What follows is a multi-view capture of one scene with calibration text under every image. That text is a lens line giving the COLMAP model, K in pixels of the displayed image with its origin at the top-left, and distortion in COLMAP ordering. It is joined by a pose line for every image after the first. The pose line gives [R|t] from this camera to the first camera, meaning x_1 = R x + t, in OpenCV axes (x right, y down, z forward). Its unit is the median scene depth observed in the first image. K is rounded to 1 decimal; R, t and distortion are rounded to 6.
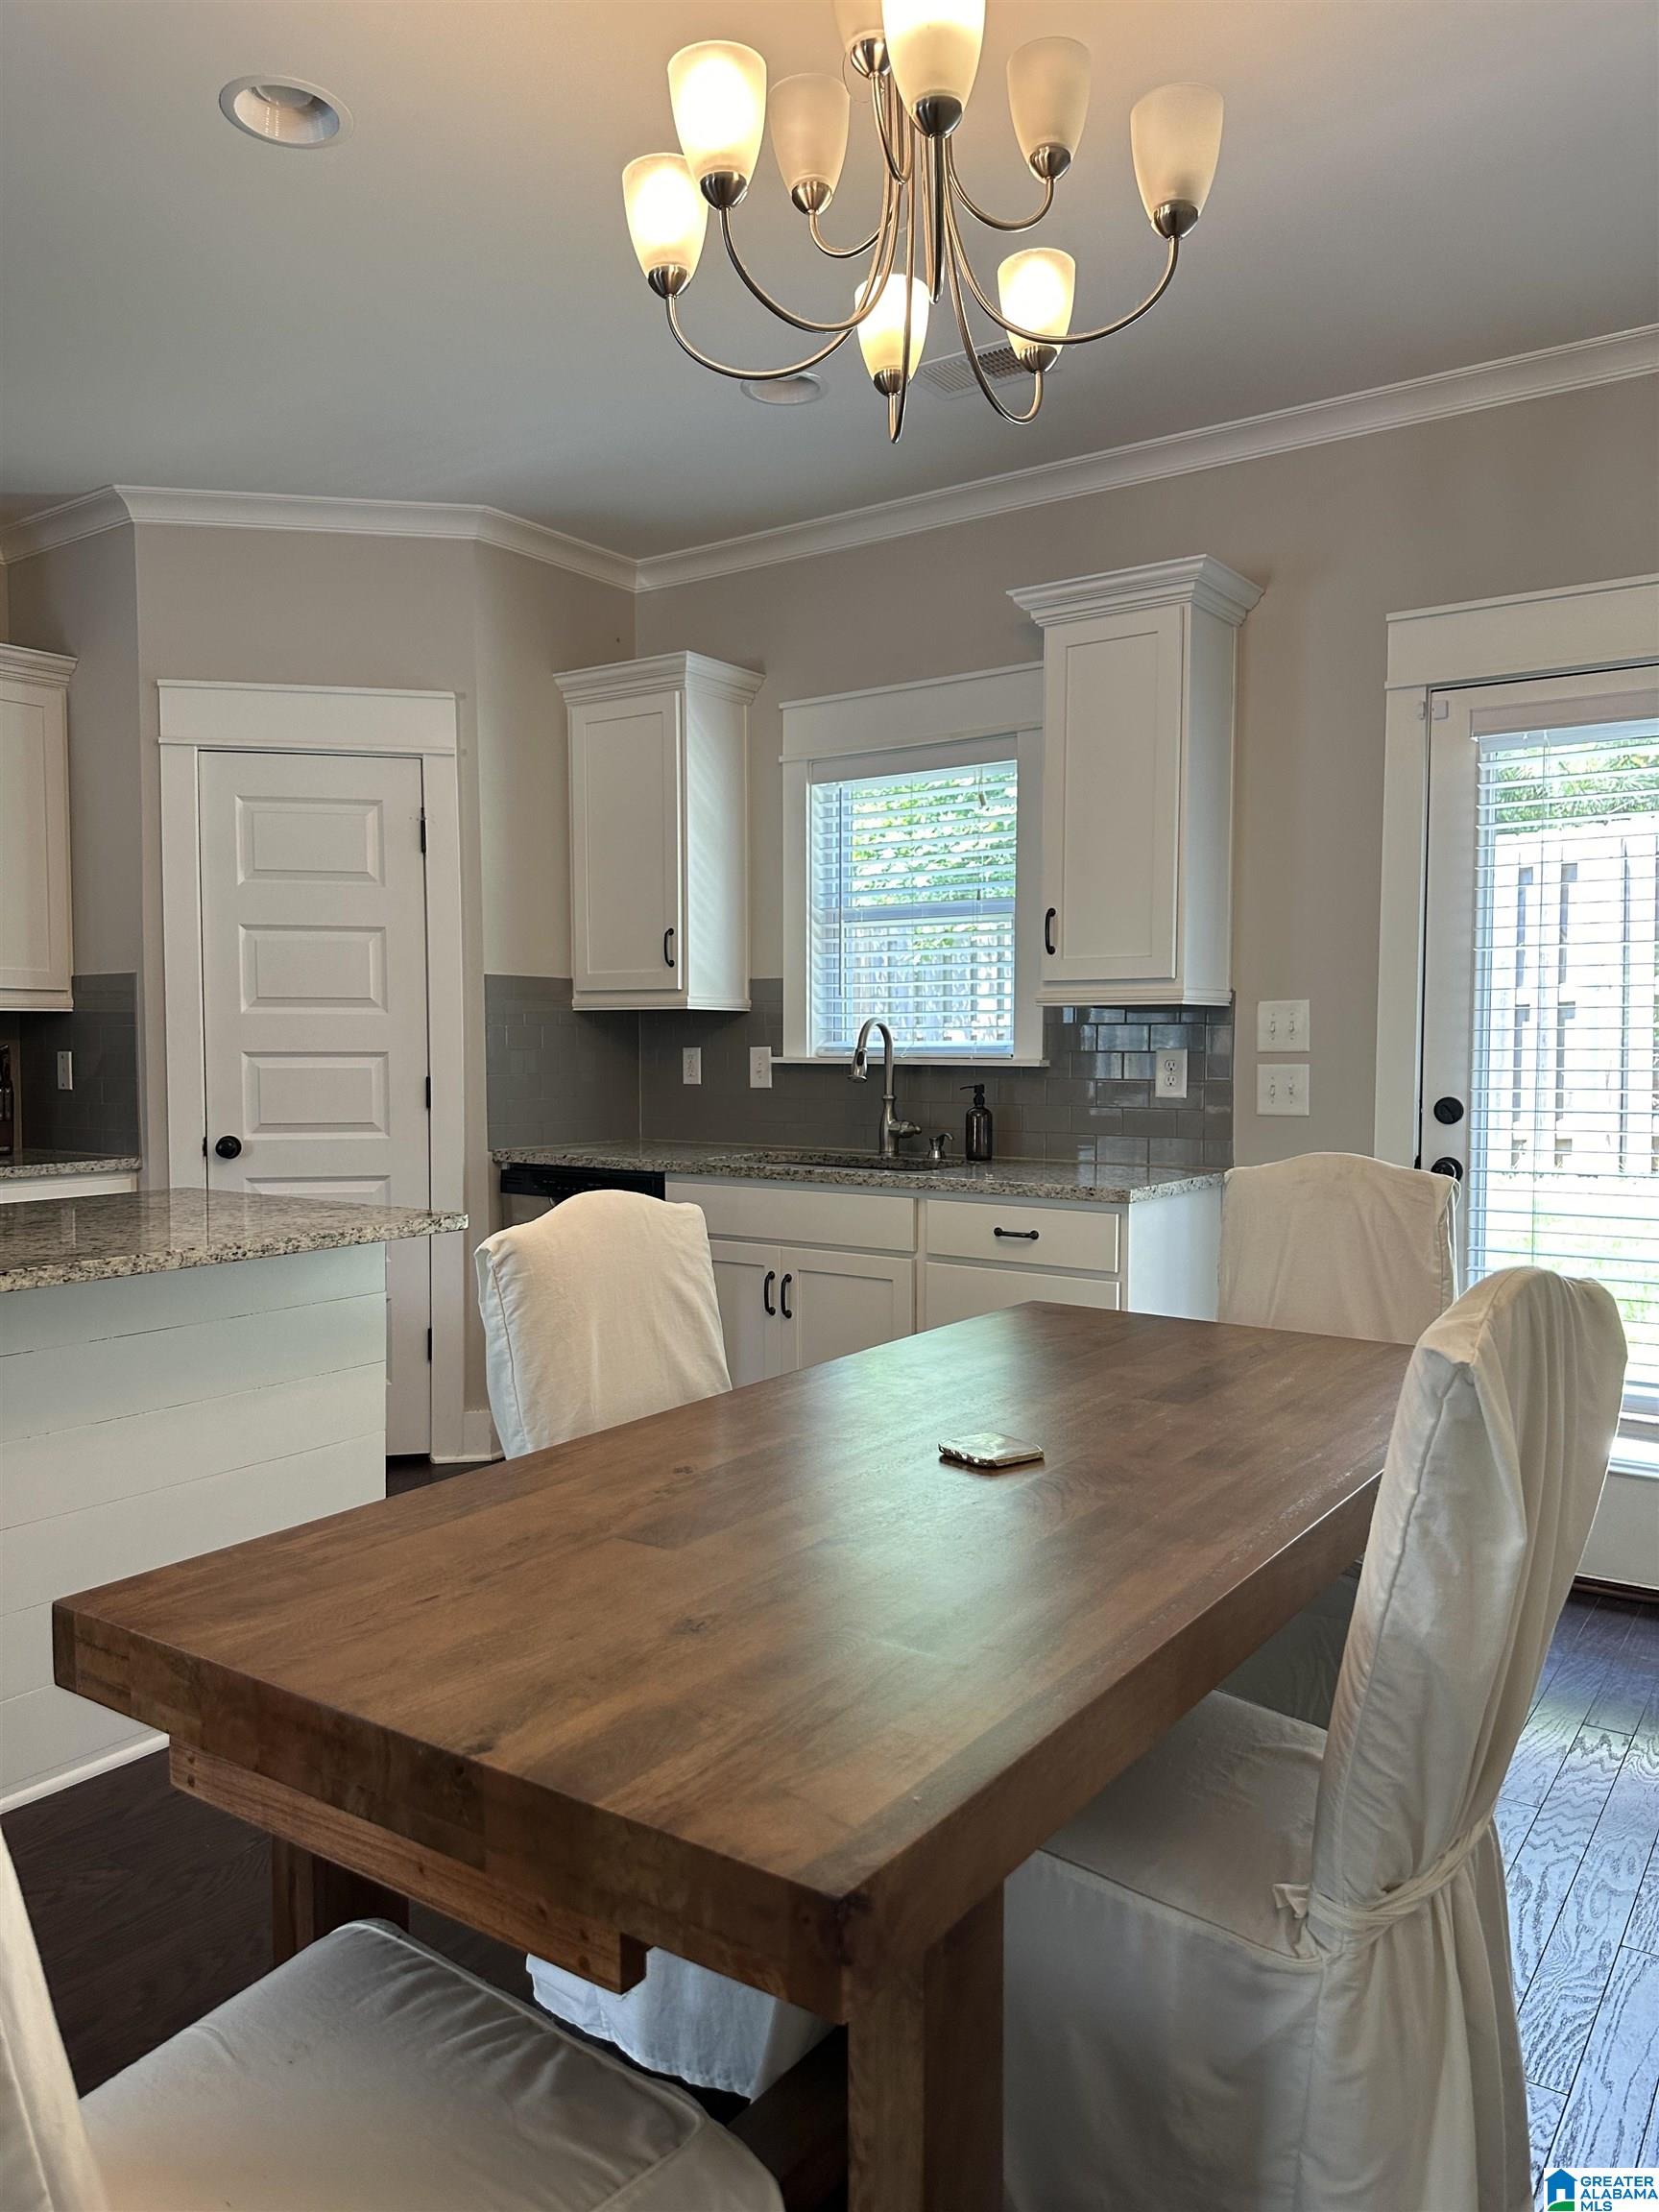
lens RADIAL K [[1581.8, 0, 831.7], [0, 1581.8, 1092.7], [0, 0, 1]] dist [0.080655, -0.054631]
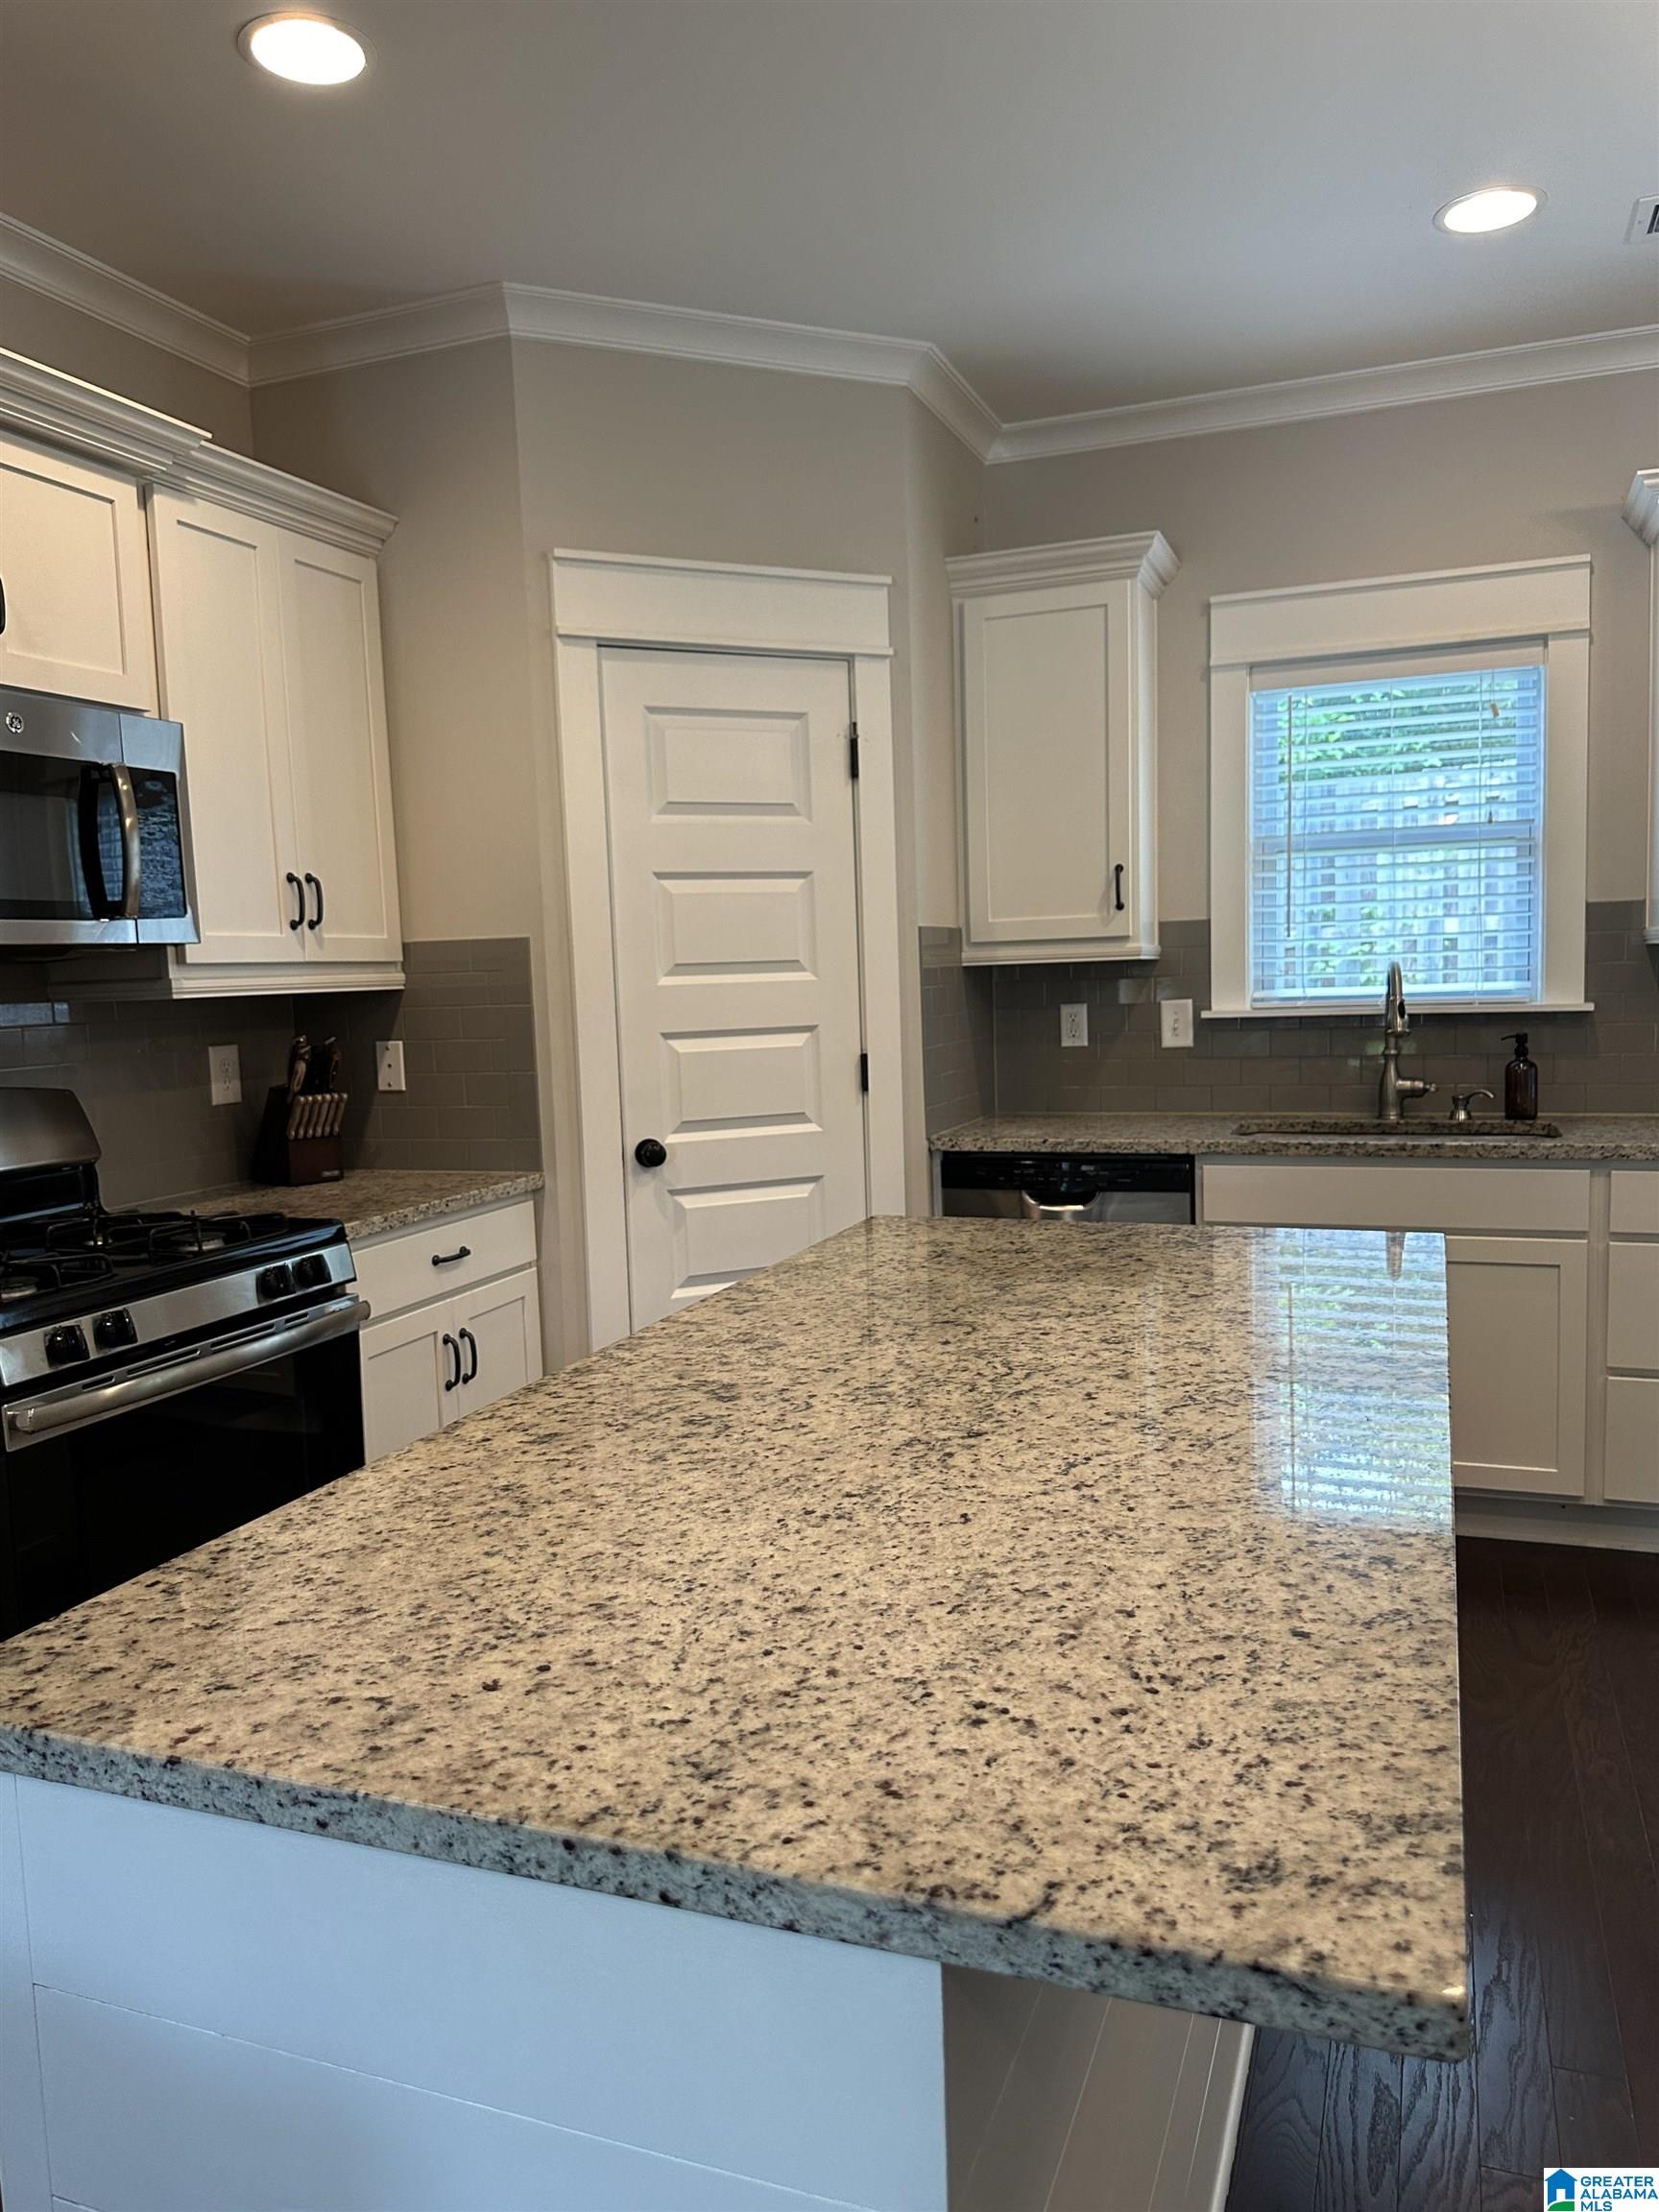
lens RADIAL K [[1581.8, 0, 830.4], [0, 1581.8, 1101.8], [0, 0, 1]] dist [0.080655, -0.054631]
pose [[0.967679, -0.053868, 0.246363, -0.478967], [0.042518, 0.997785, 0.051164, -0.028012], [-0.248573, -0.039035, 0.967826, 0.213382]]
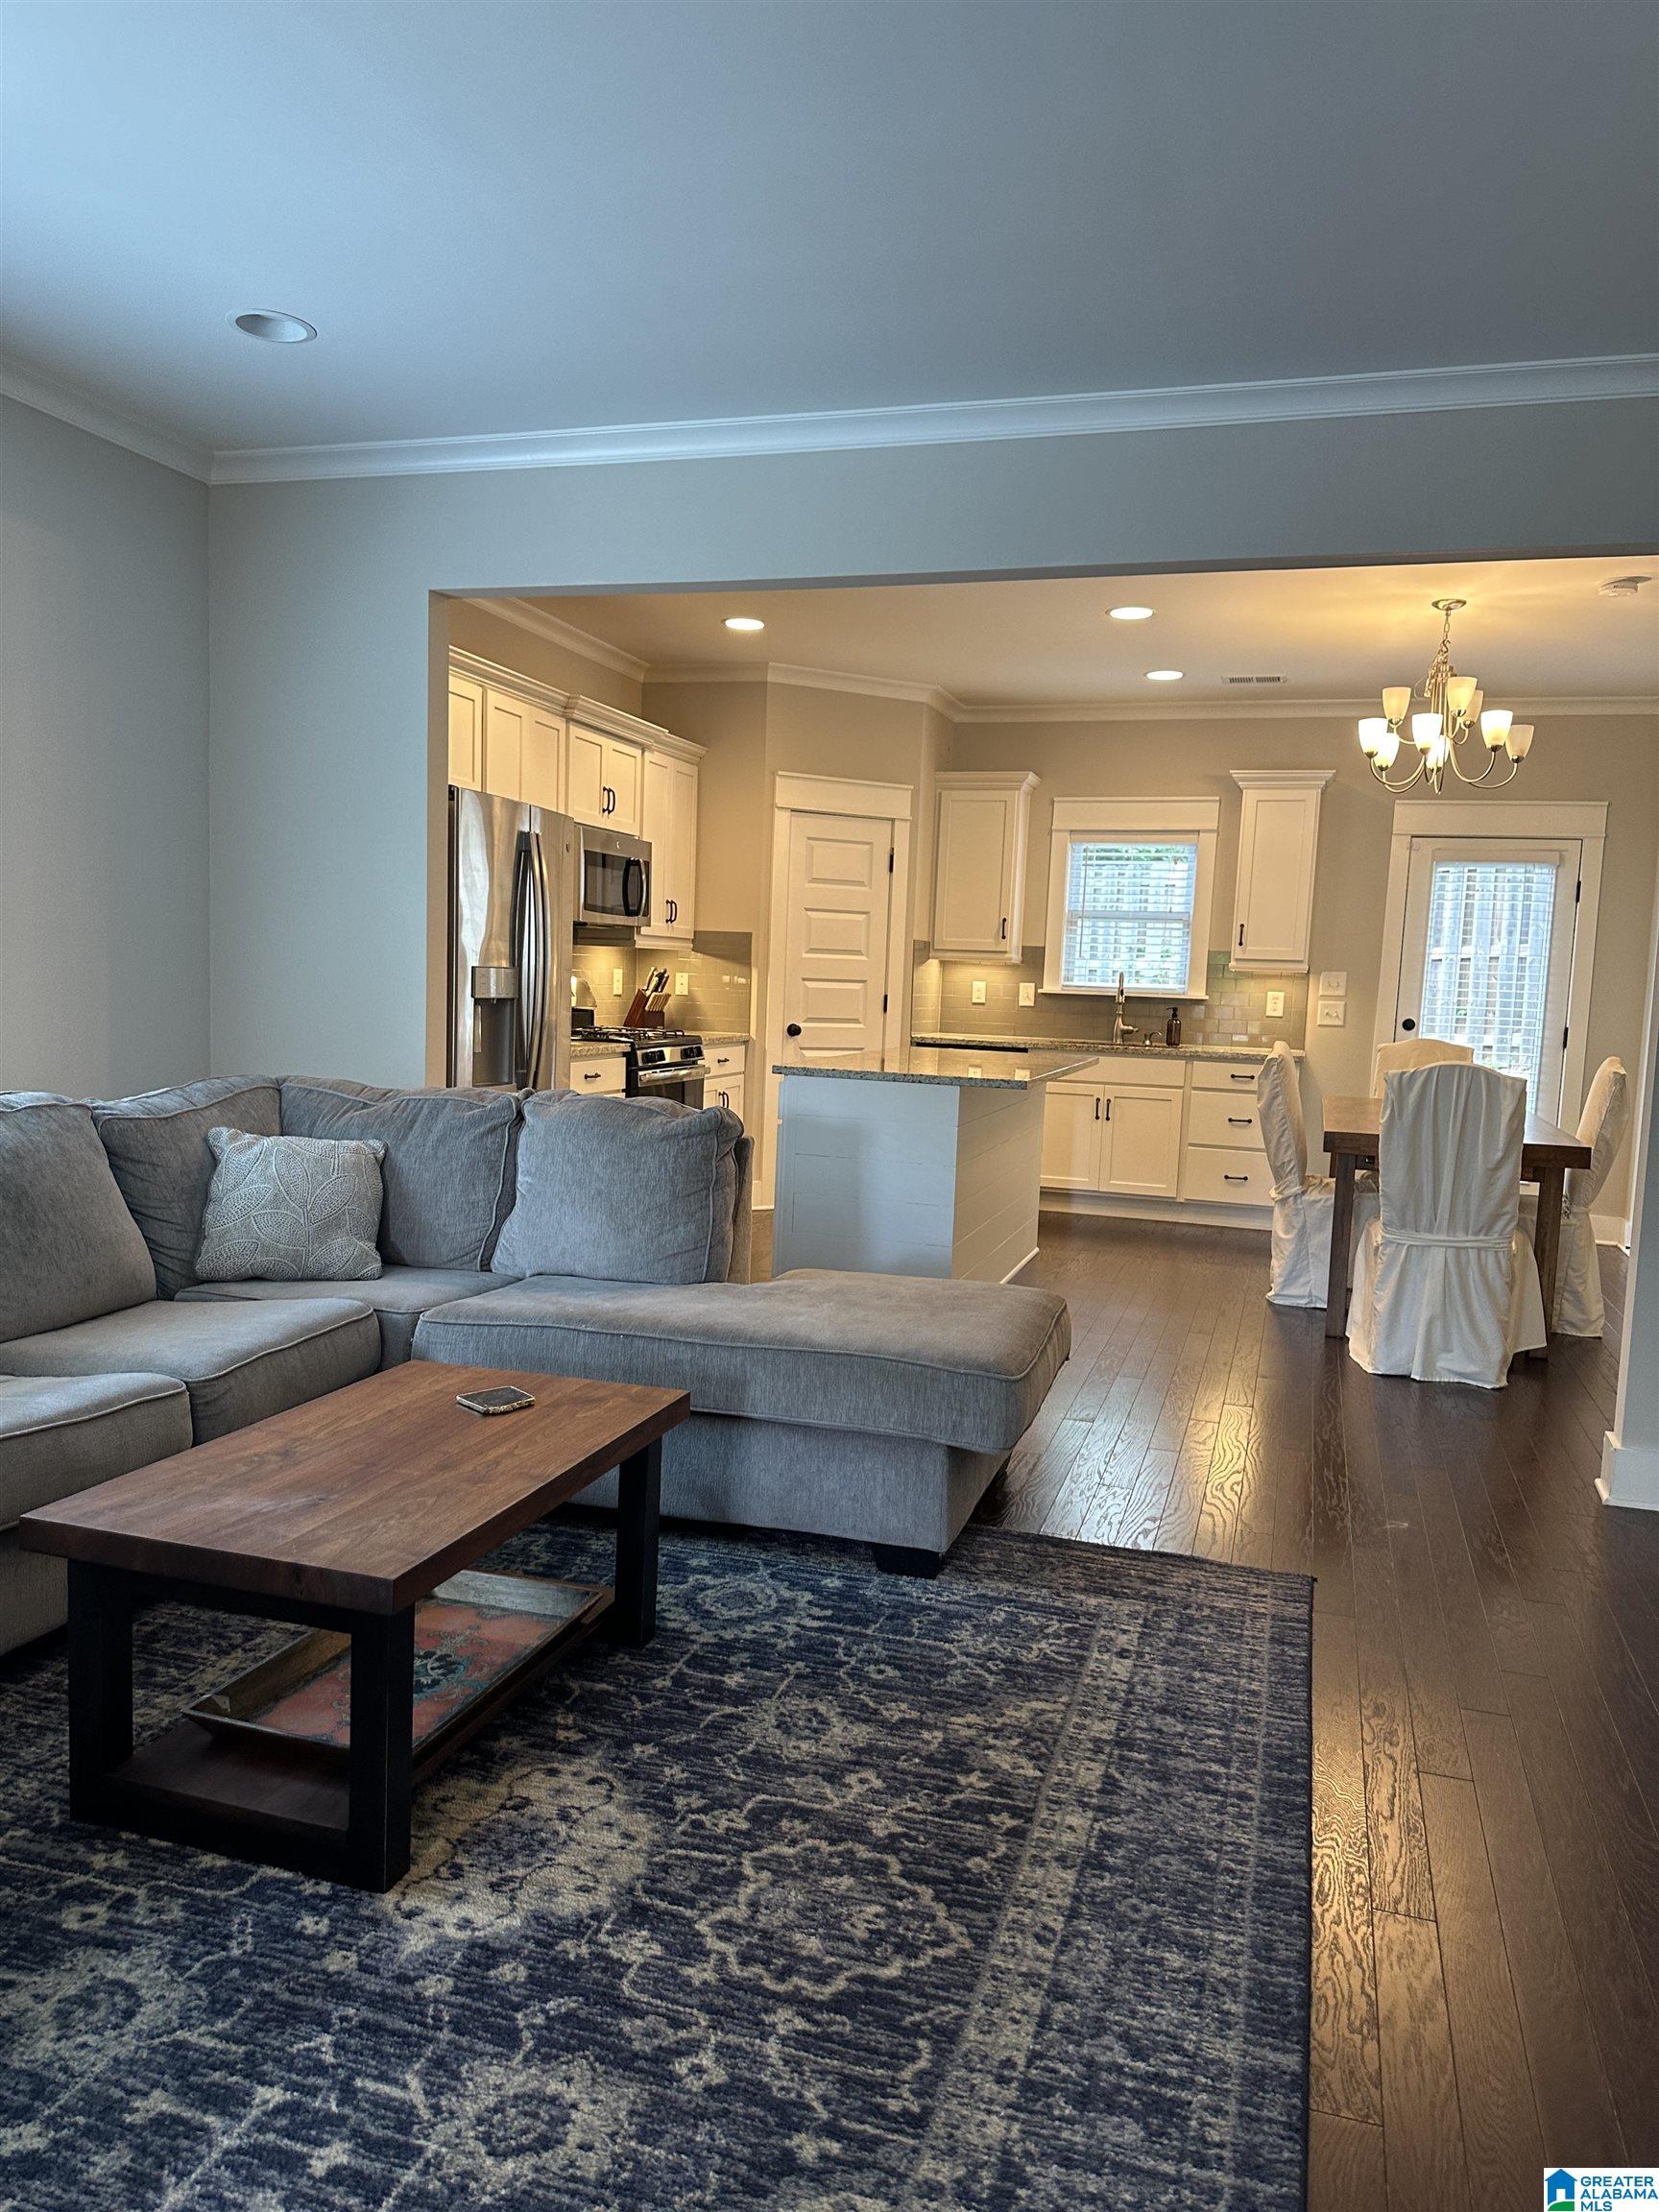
lens RADIAL K [[1581.8, 0, 823.1], [0, 1581.8, 1123.8], [0, 0, 1]] dist [0.080655, -0.054631]
pose [[0.950230, 0.007318, 0.311463, -0.902191], [-0.029217, 0.997411, 0.065702, 0.020951], [-0.310176, -0.071532, 0.947984, -0.732010]]
